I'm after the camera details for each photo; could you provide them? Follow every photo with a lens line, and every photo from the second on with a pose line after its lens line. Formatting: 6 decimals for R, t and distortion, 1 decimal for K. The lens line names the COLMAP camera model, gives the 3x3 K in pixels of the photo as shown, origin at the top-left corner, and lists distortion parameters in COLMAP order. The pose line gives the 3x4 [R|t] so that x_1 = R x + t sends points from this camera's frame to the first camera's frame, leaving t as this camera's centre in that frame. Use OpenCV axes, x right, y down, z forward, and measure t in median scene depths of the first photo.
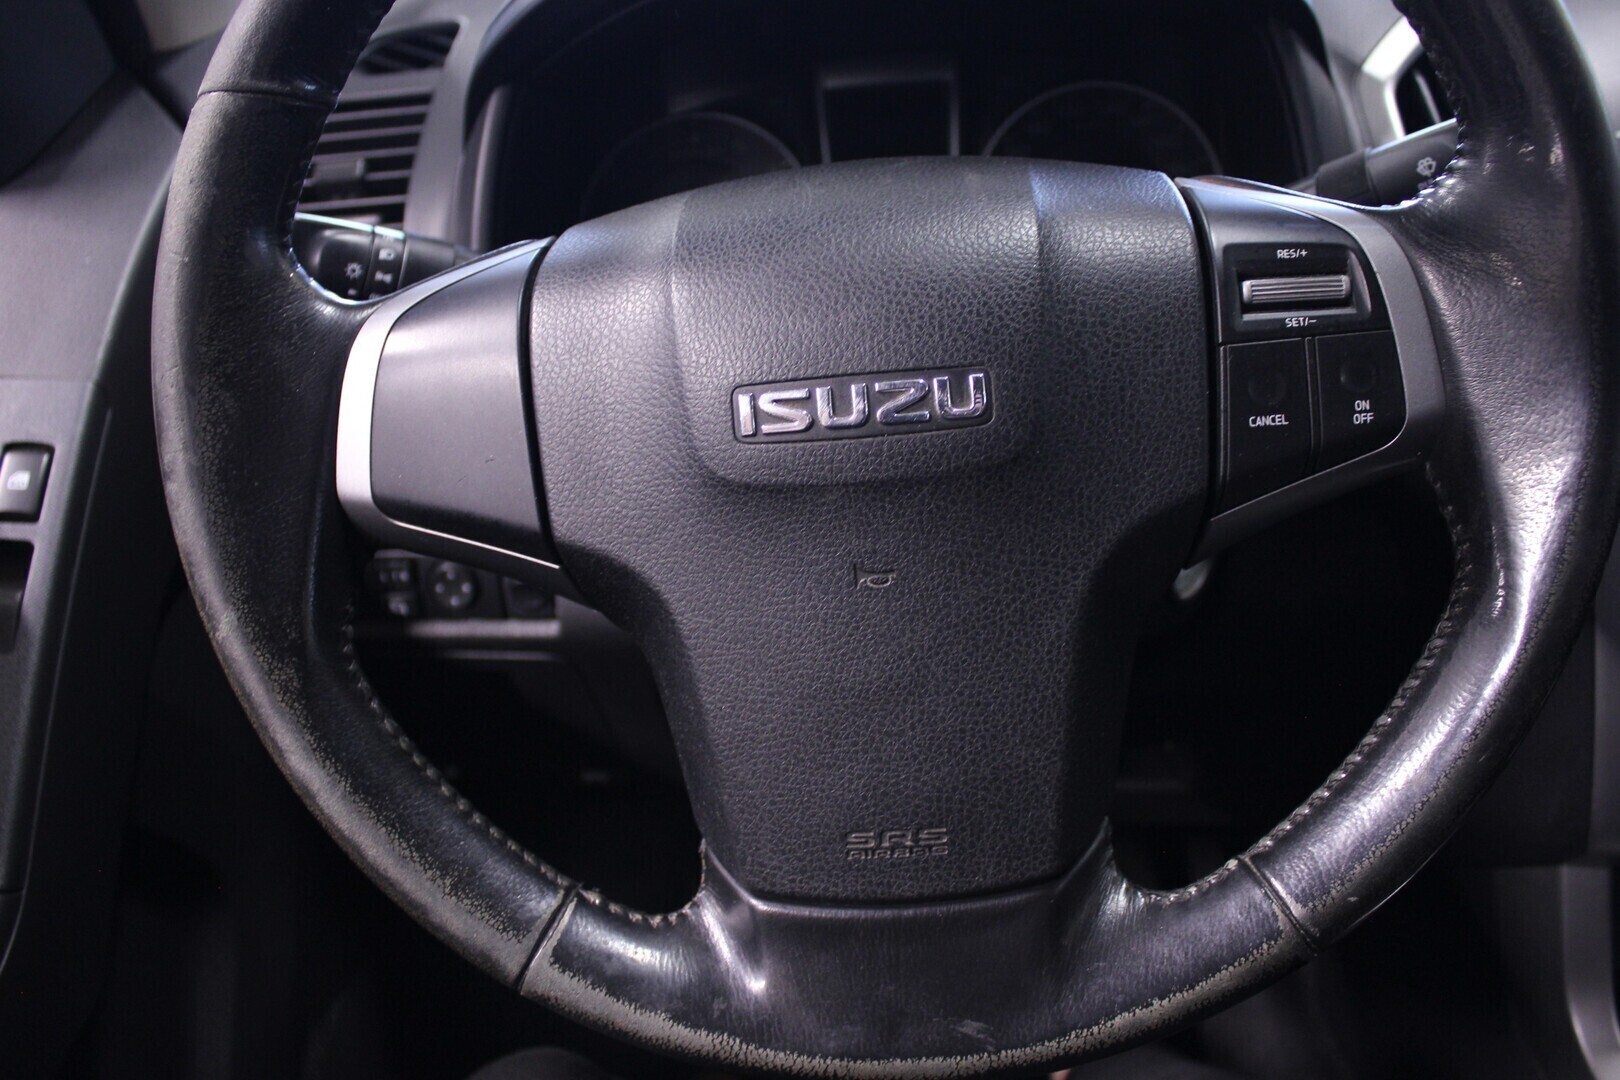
lens RADIAL K [[1458.6, 0, 810.0], [0, 1458.6, 540.0], [0, 0, 1]] dist [-0.199091, 0.189523]
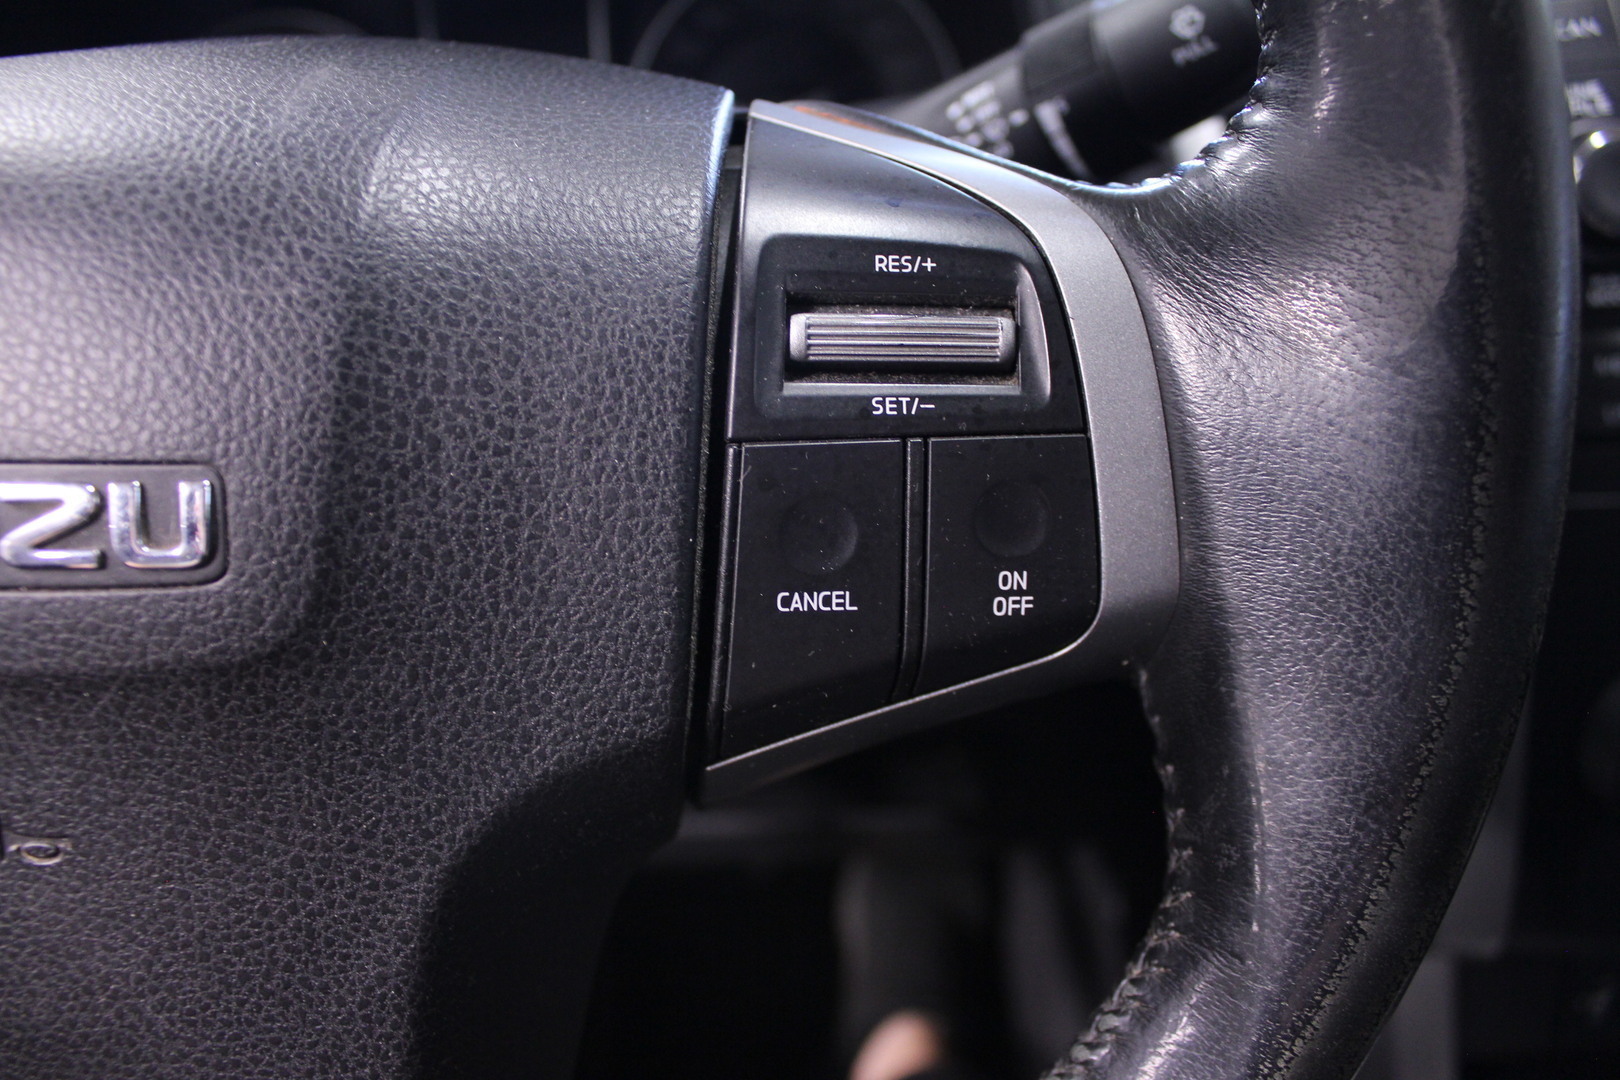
lens RADIAL K [[1327.1, 0, 813.7], [0, 1327.1, 548.5], [0, 0, 1]] dist [-0.186464, 0.129126]
pose [[0.992924, 0.069684, 0.096154, 0.274324], [-0.077387, 0.993878, 0.078855, -0.138447], [-0.090070, -0.085738, 0.992238, 0.544712]]
